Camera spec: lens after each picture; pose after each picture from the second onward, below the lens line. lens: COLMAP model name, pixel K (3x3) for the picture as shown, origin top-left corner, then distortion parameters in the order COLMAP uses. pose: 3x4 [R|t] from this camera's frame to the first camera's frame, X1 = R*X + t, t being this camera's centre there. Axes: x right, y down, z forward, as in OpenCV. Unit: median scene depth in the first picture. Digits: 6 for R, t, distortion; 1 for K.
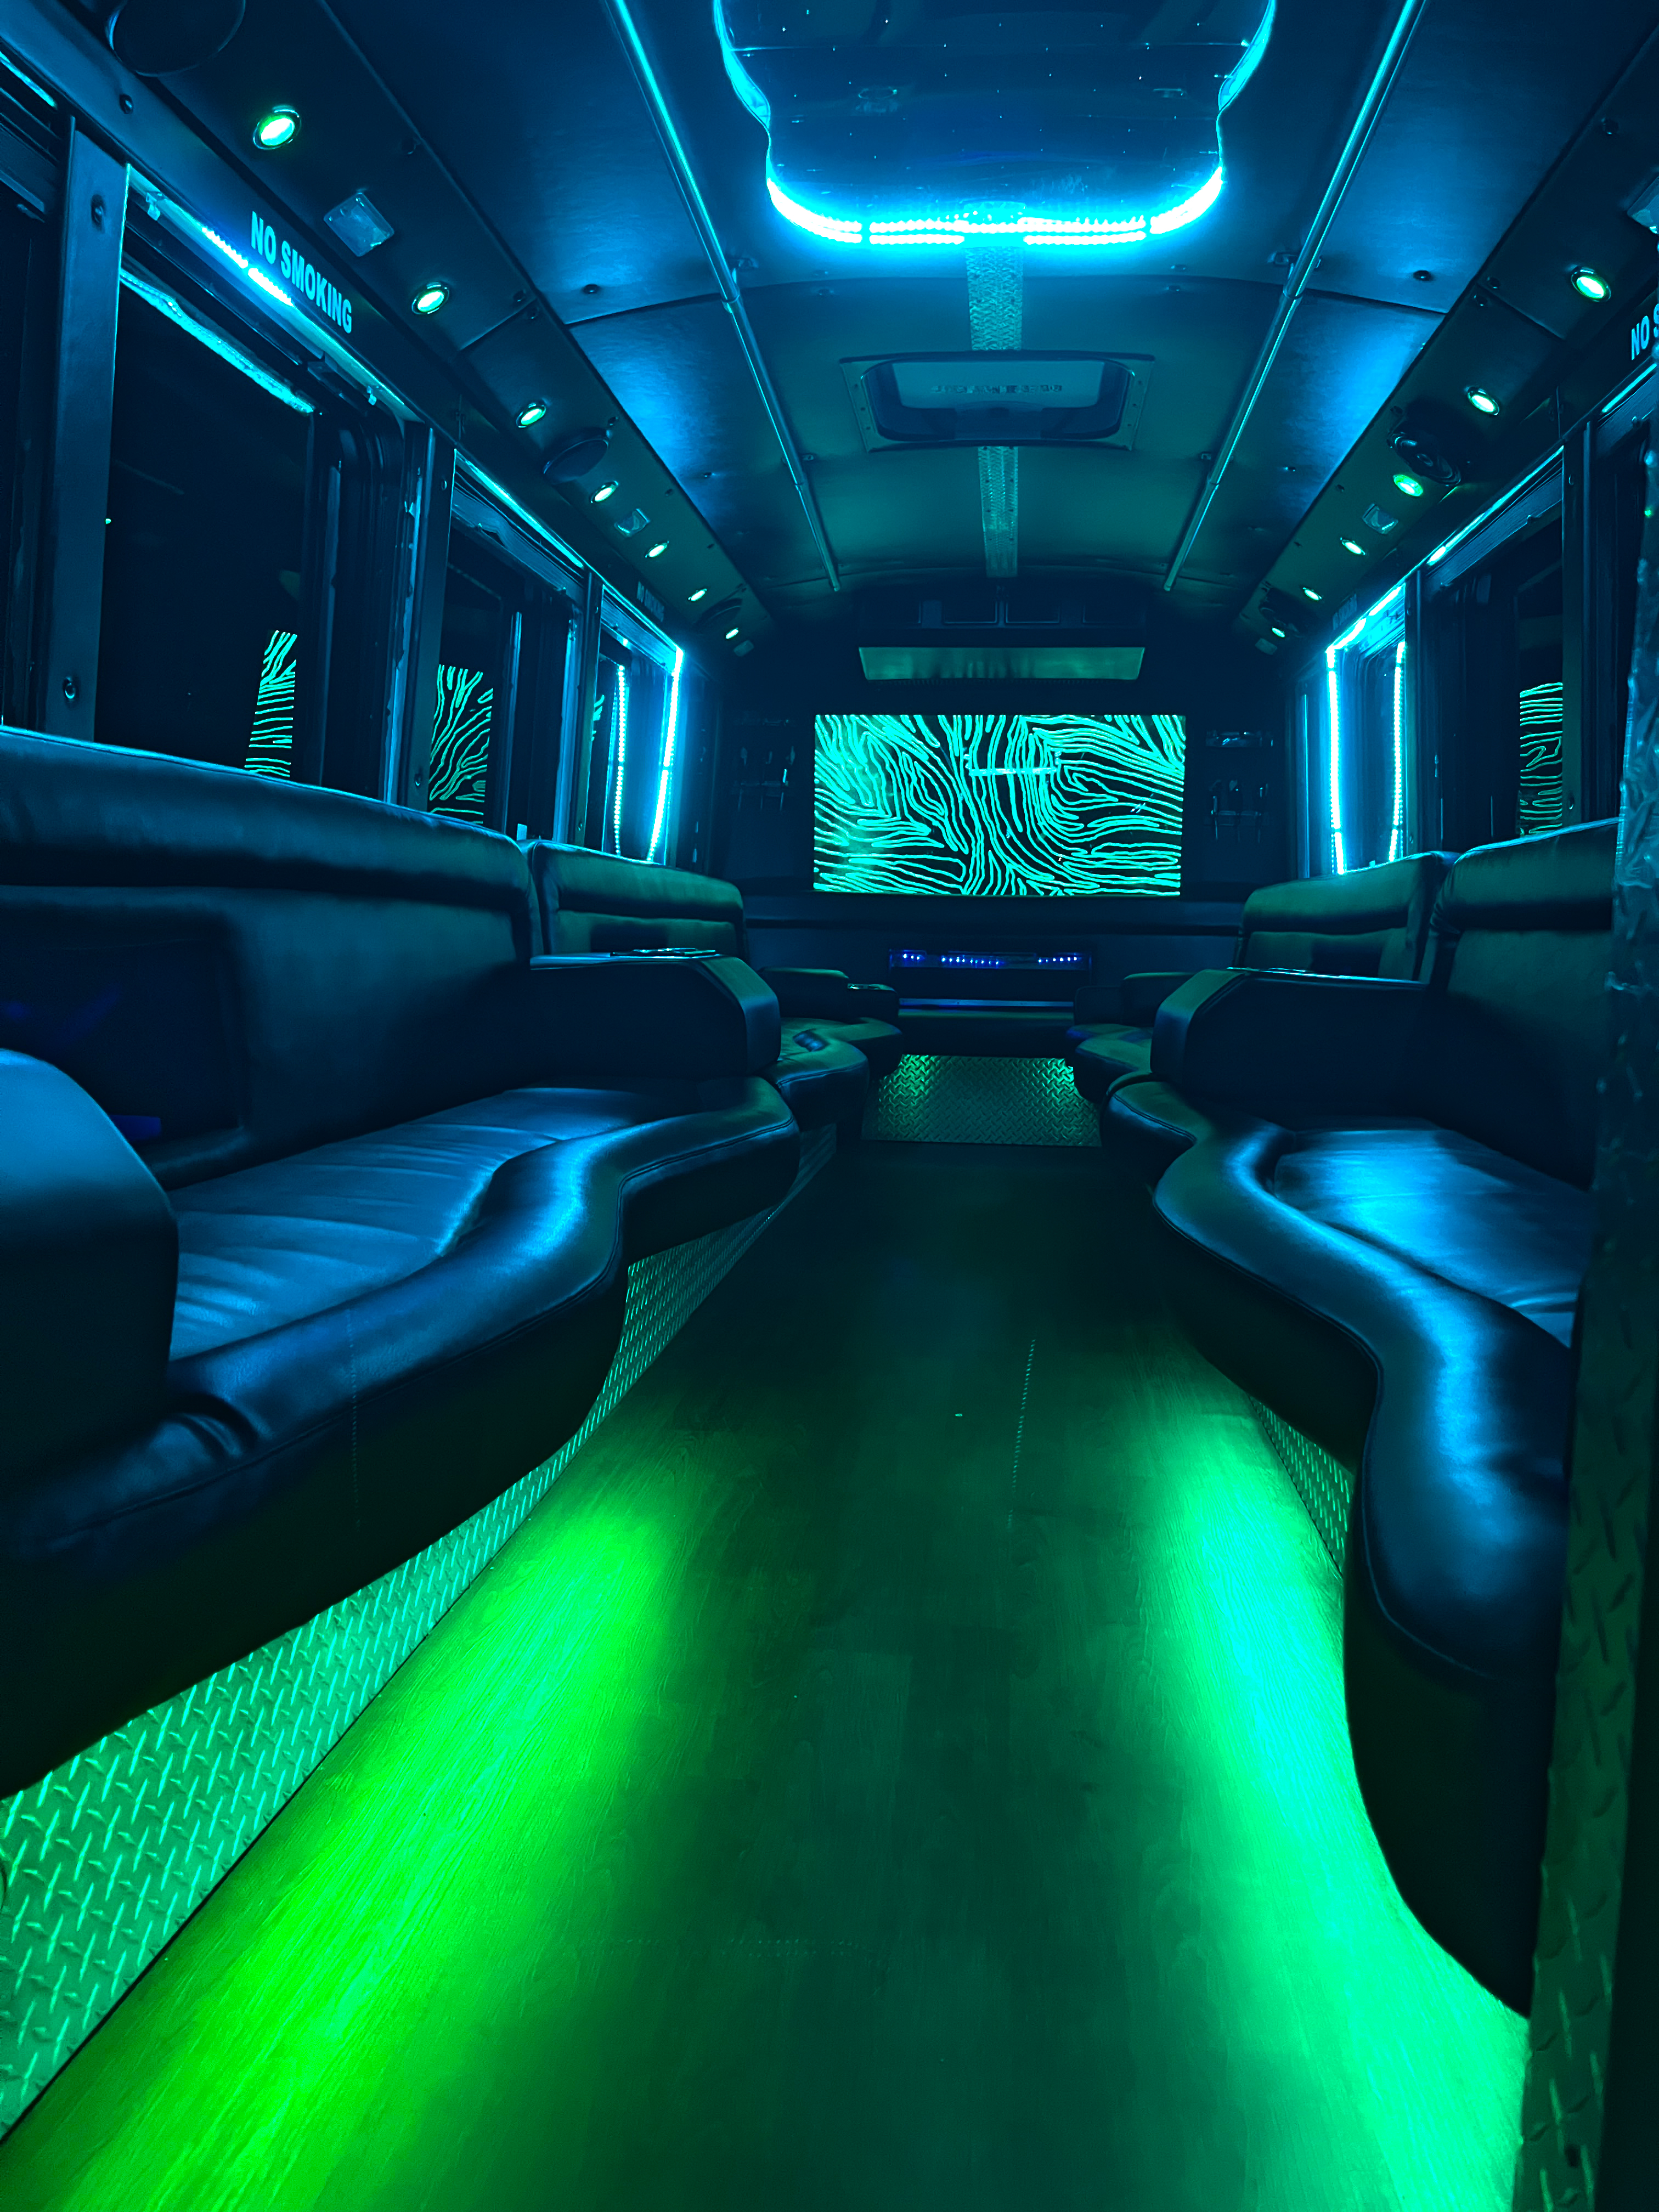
lens RADIAL K [[1692.4, 0, 847.7], [0, 1692.4, 1098.1], [0, 0, 1]] dist [0.060668, -0.083380]
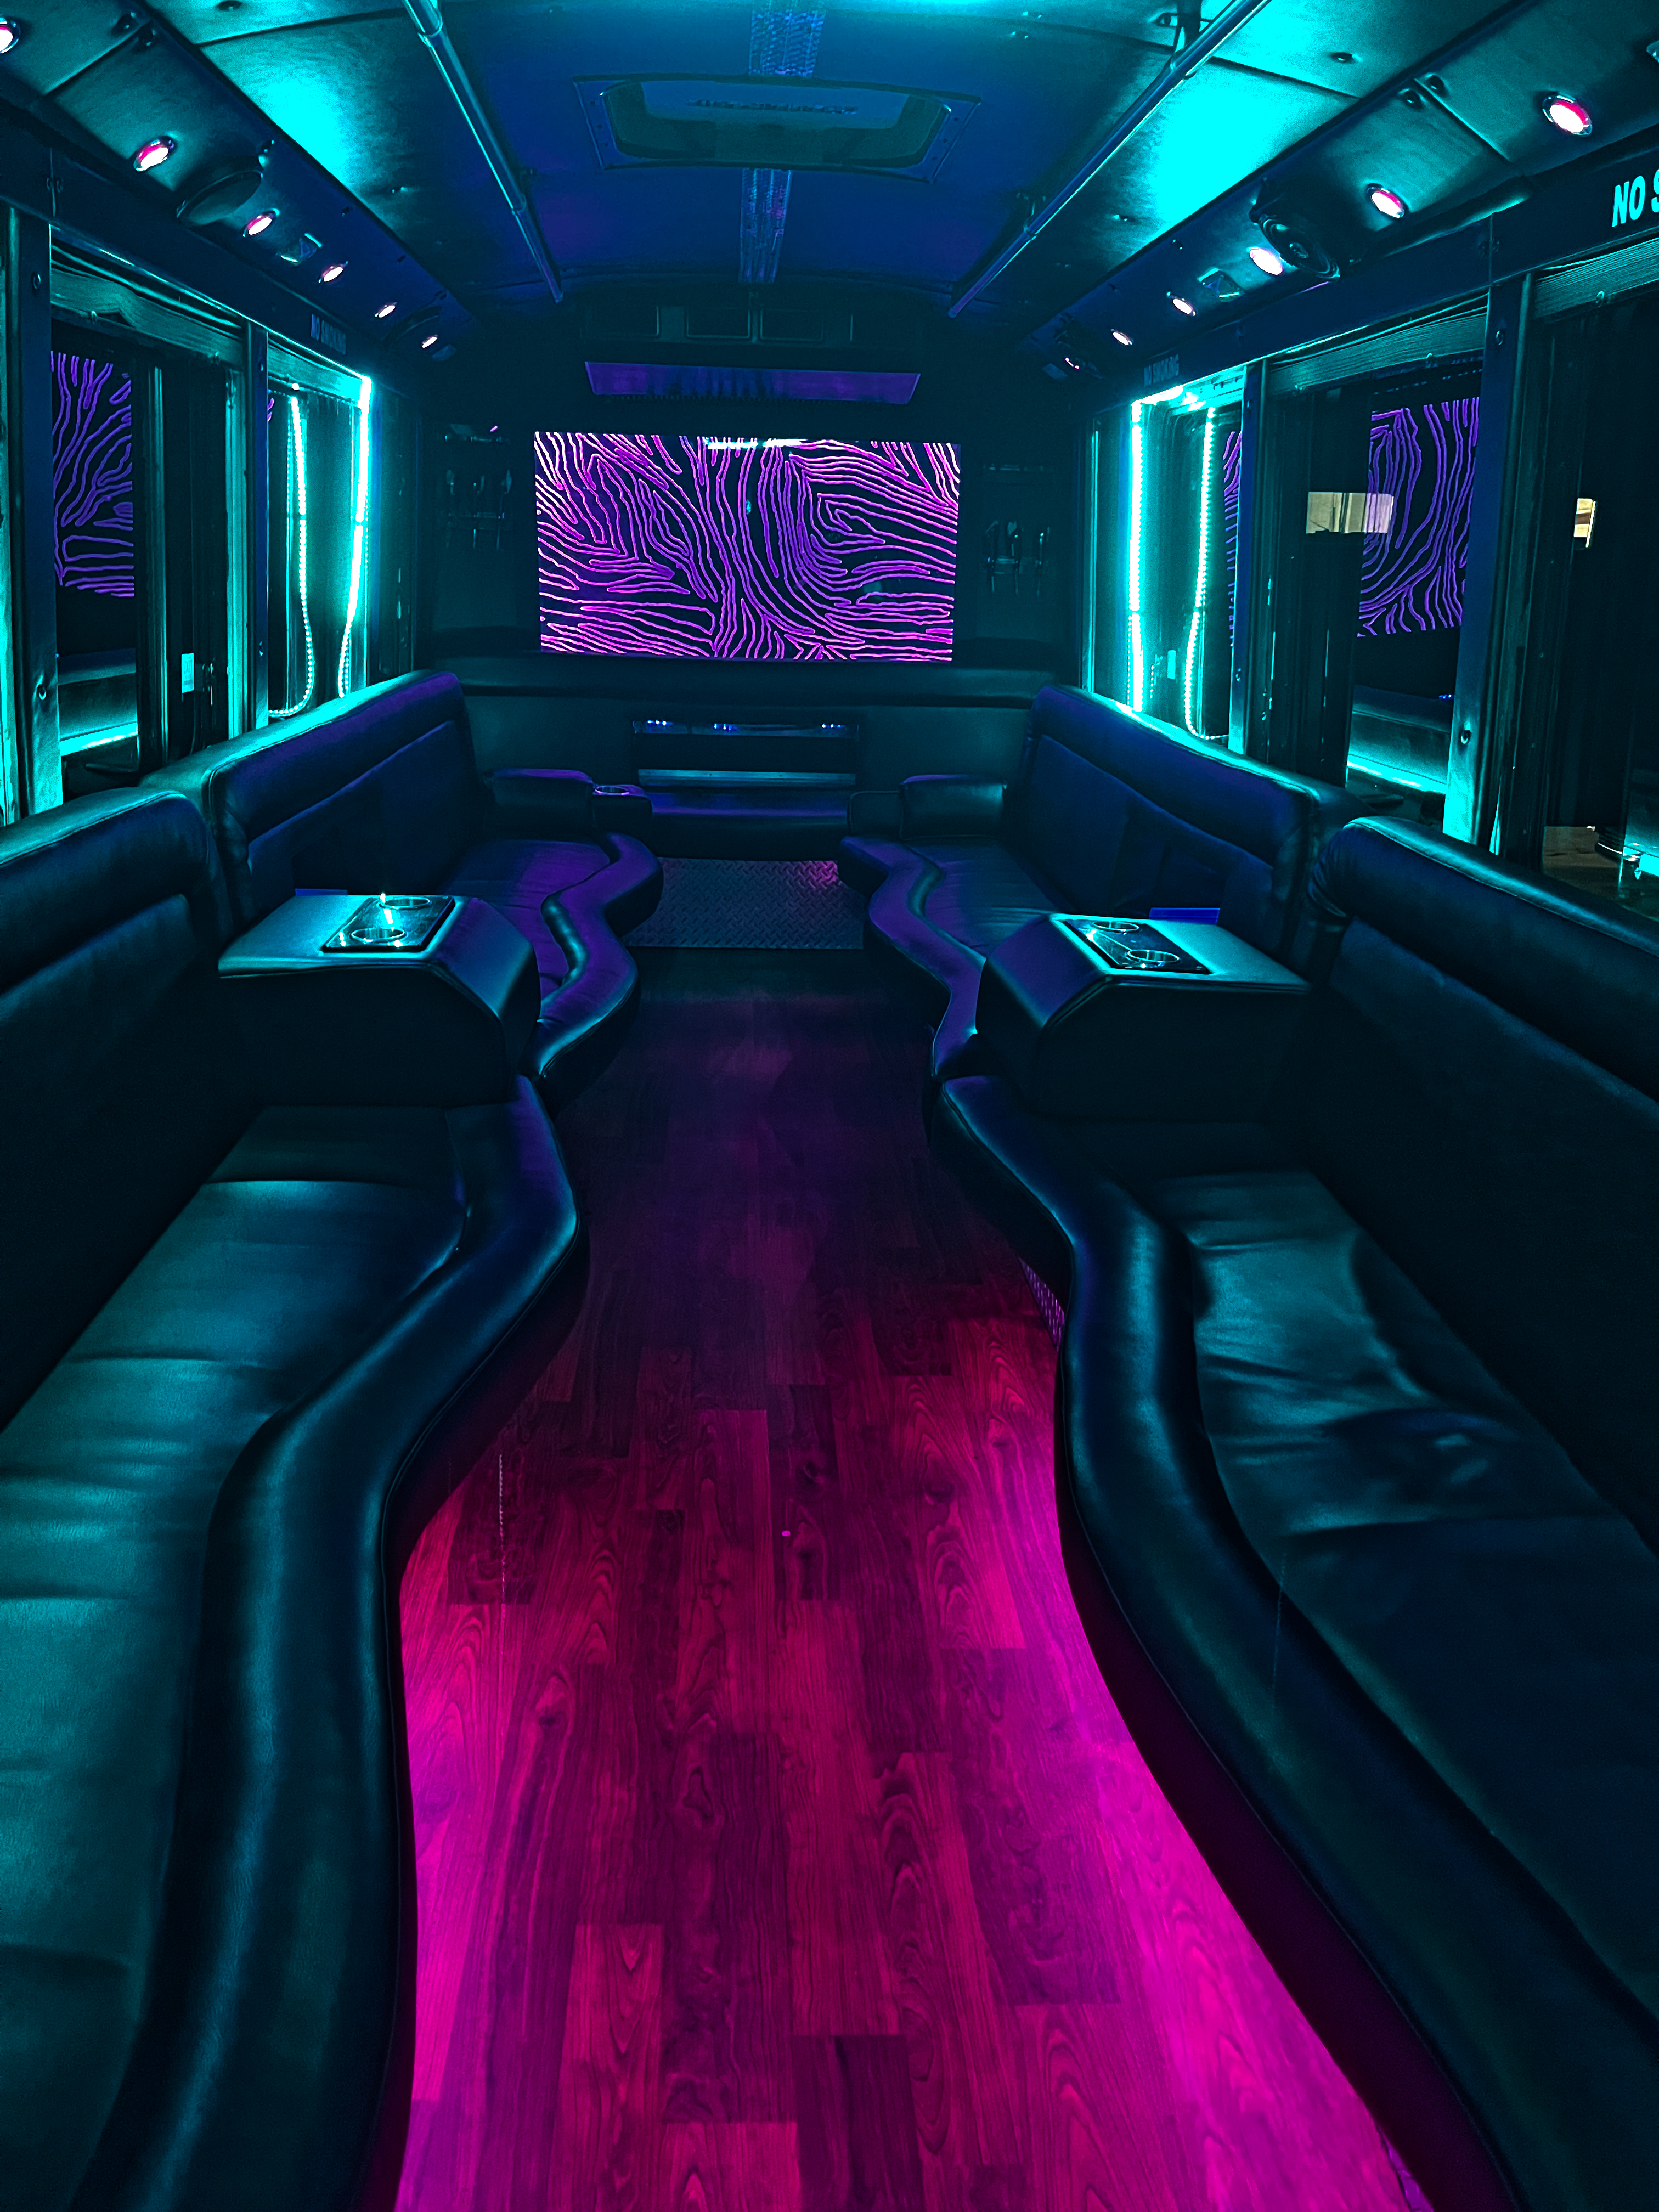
lens RADIAL K [[1692.4, 0, 830.0], [0, 1692.4, 1096.2], [0, 0, 1]] dist [0.060668, -0.083380]
pose [[0.988095, -0.040083, 0.148533, -0.012719], [0.006602, 0.975621, 0.219361, -0.088375], [-0.153704, -0.215769, 0.964271, 0.085962]]
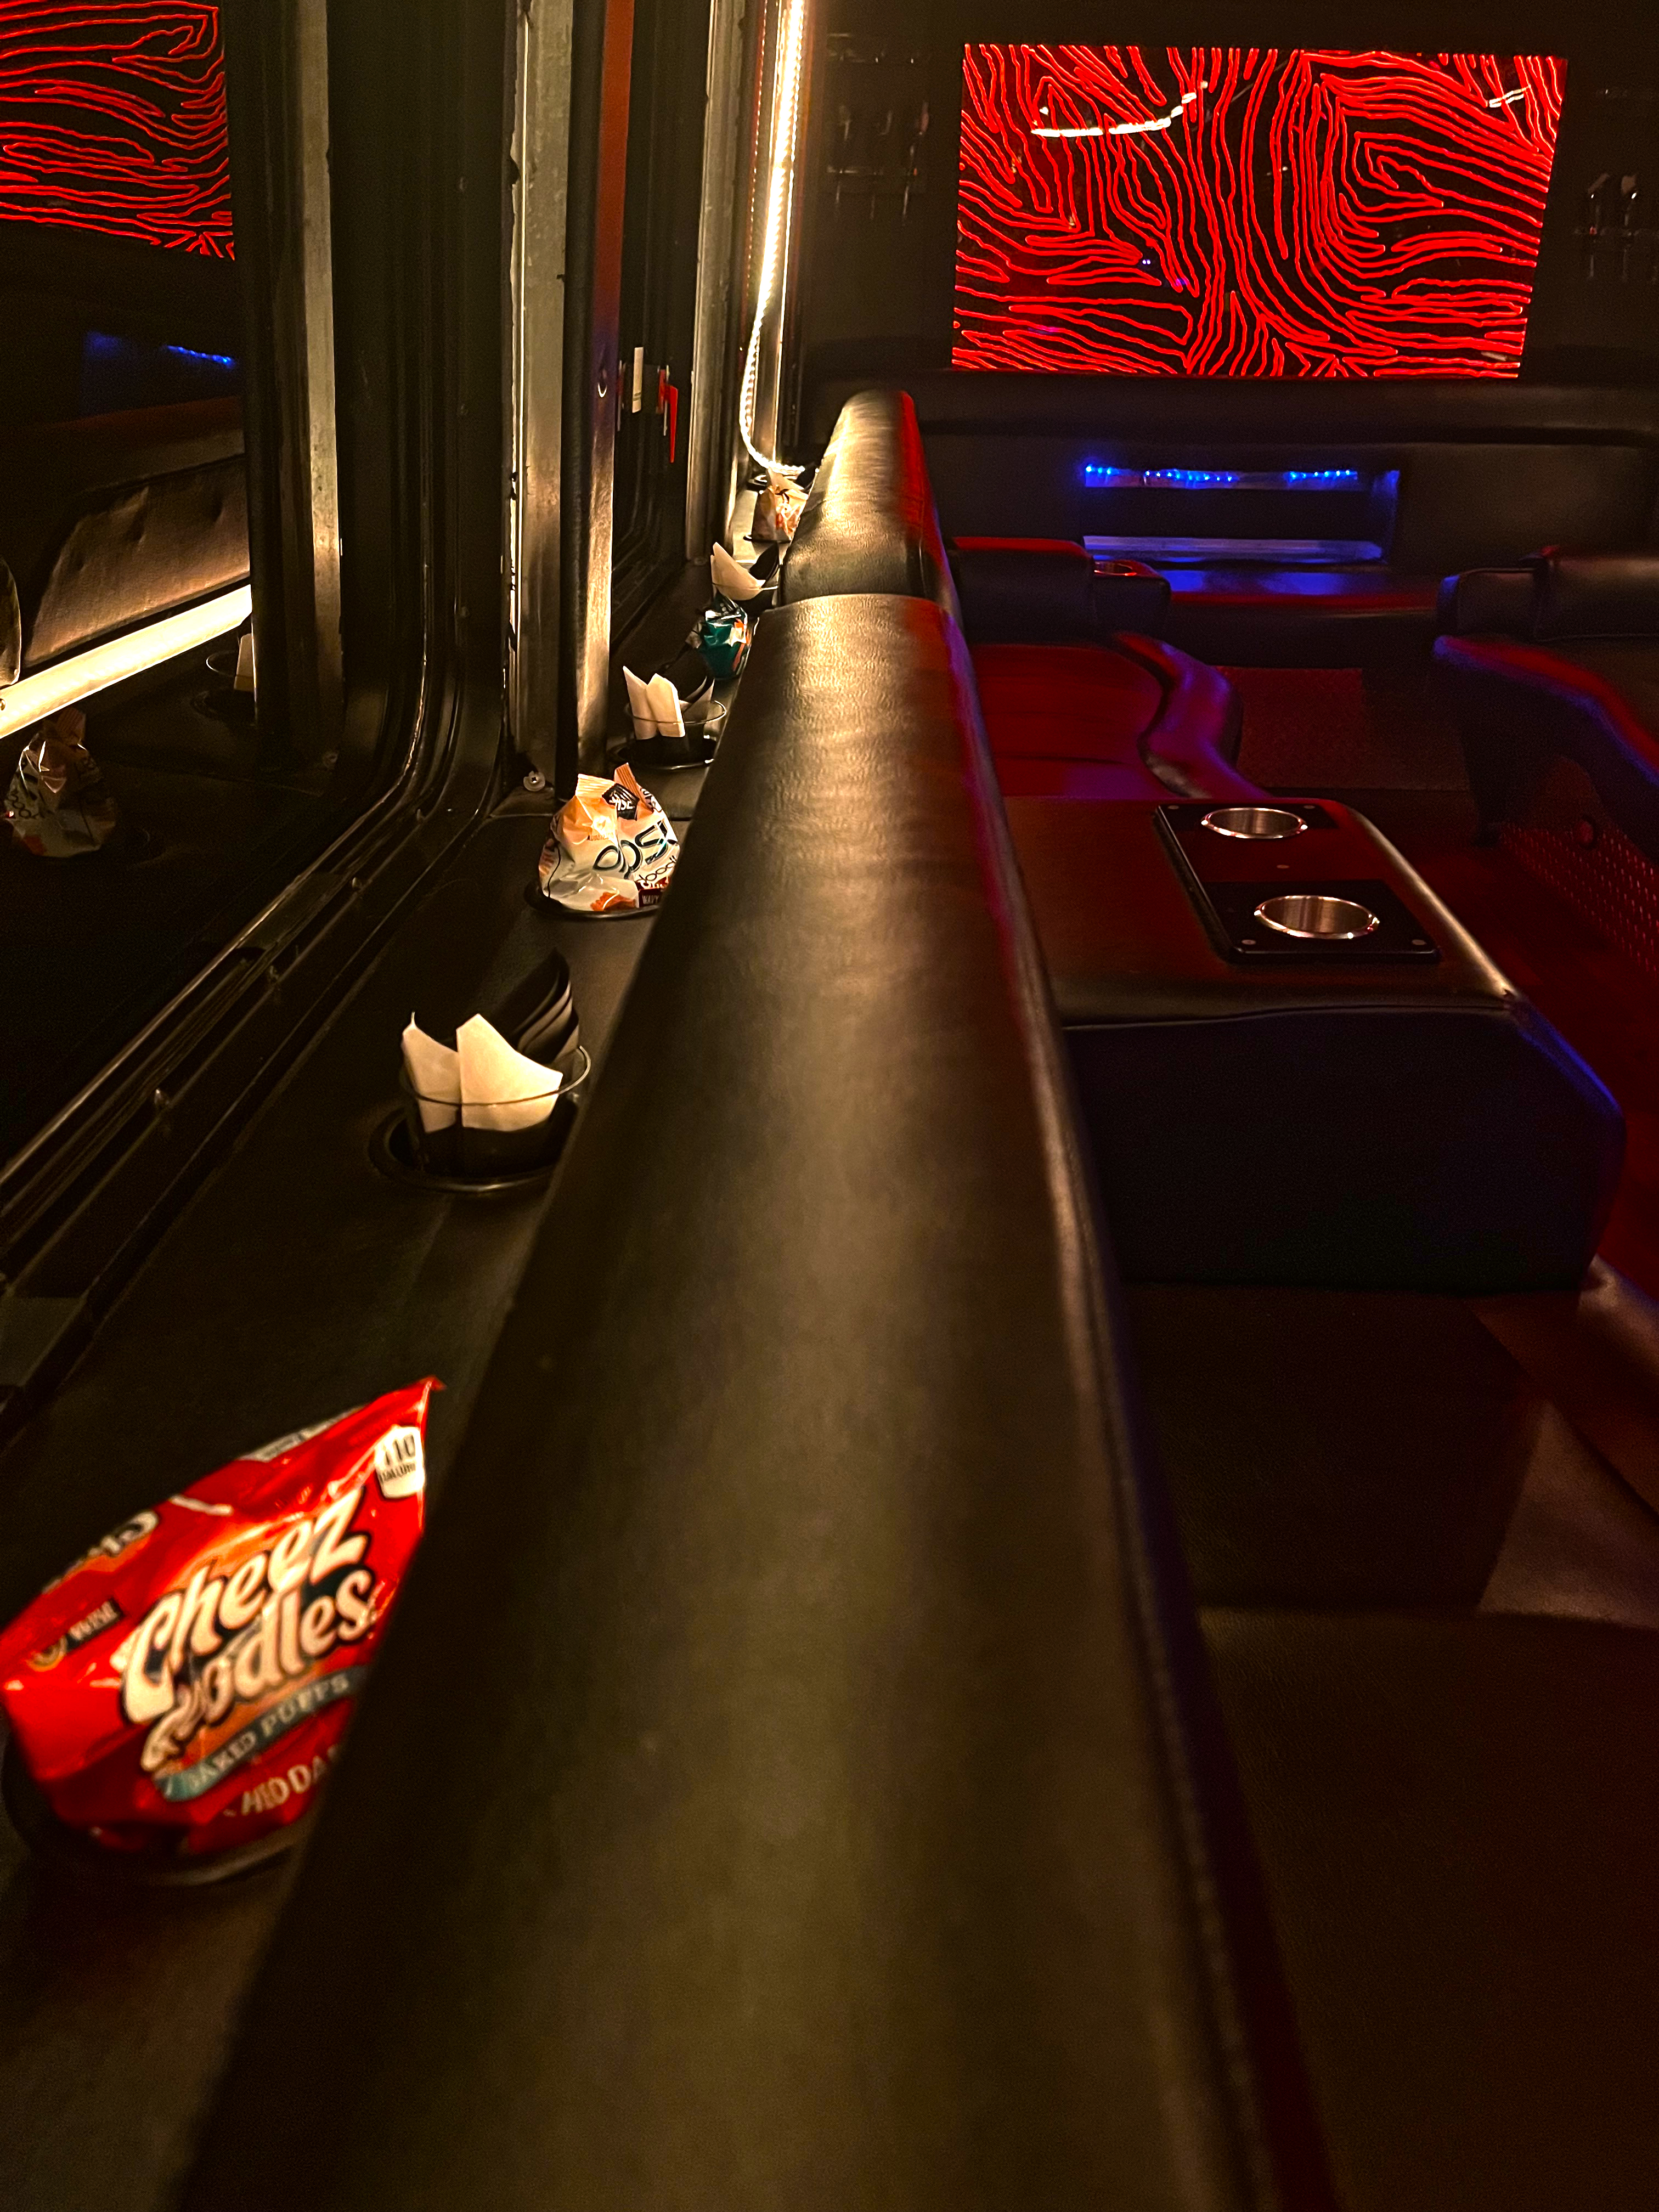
lens RADIAL K [[1645.4, 0, 828.6], [0, 1645.4, 1095.0], [0, 0, 1]] dist [0.004523, -0.045827]
pose [[0.992996, -0.058608, 0.102587, -0.145819], [0.020625, 0.940948, 0.337922, -0.075425], [-0.116333, -0.333440, 0.935566, 0.355792]]
